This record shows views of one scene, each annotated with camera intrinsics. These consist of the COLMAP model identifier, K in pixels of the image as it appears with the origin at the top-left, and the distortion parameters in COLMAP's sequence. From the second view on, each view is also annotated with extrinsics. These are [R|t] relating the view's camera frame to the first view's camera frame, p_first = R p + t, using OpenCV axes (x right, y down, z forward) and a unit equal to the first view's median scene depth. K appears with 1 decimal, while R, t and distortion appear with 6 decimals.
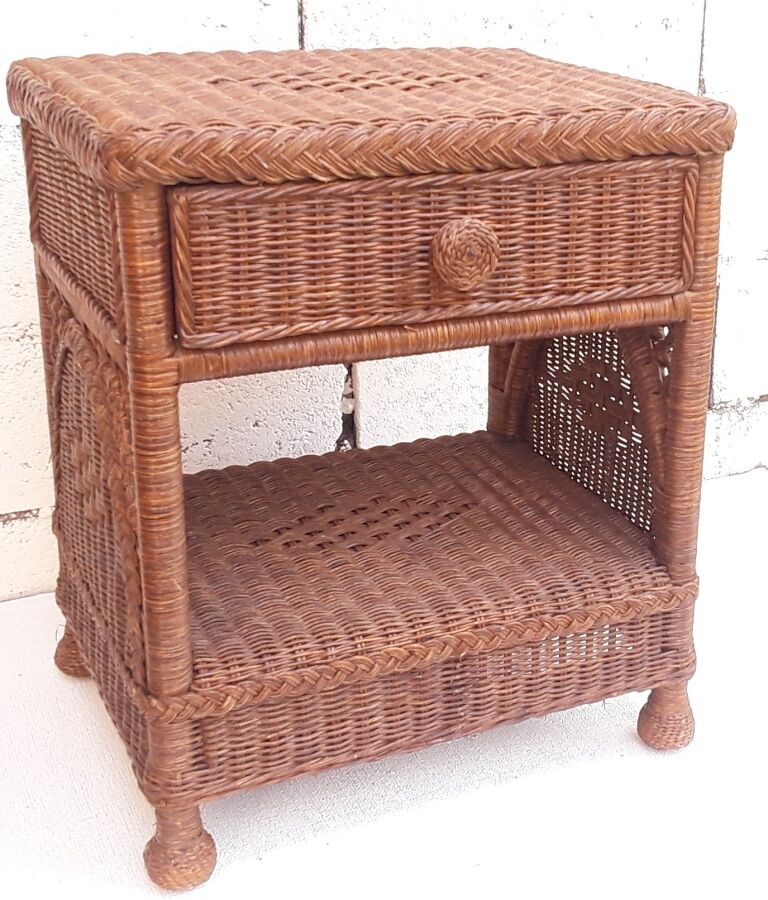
lens RADIAL K [[1648.0, 0, 385.1], [0, 1648.0, 449.1], [0, 0, 1]] dist [0.087902, 0.058896]
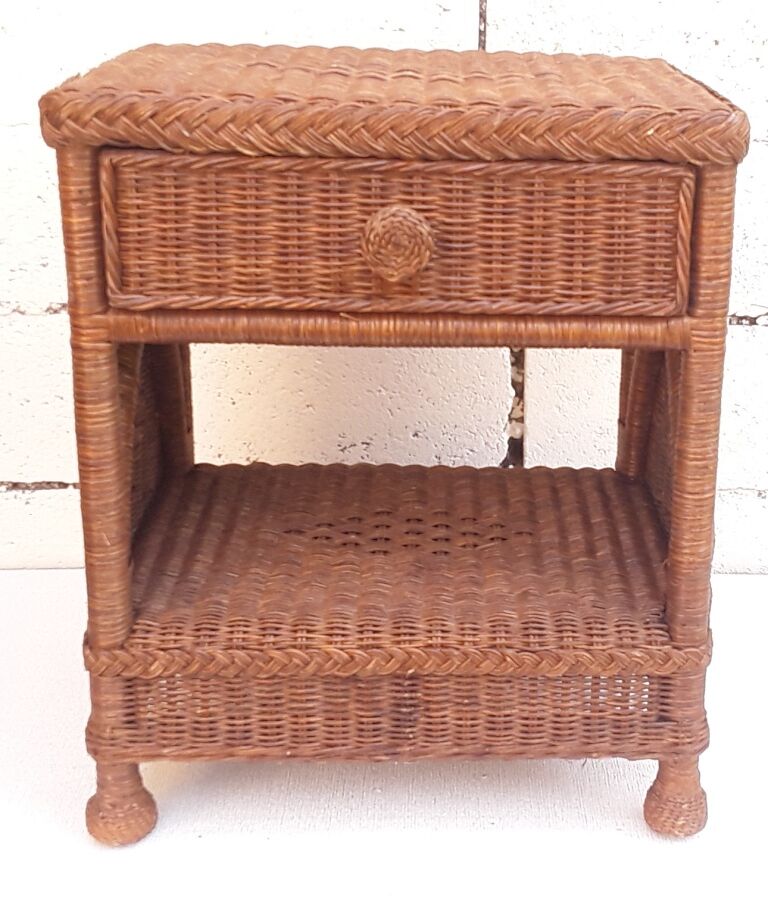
lens RADIAL K [[1651.6, 0, 385.2], [0, 1651.6, 450.1], [0, 0, 1]] dist [0.087902, 0.058896]
pose [[0.898674, 0.133399, -0.417838, 0.437047], [-0.152560, 0.988214, -0.012624, 0.013094], [0.411230, 0.075090, 0.908434, 0.124485]]
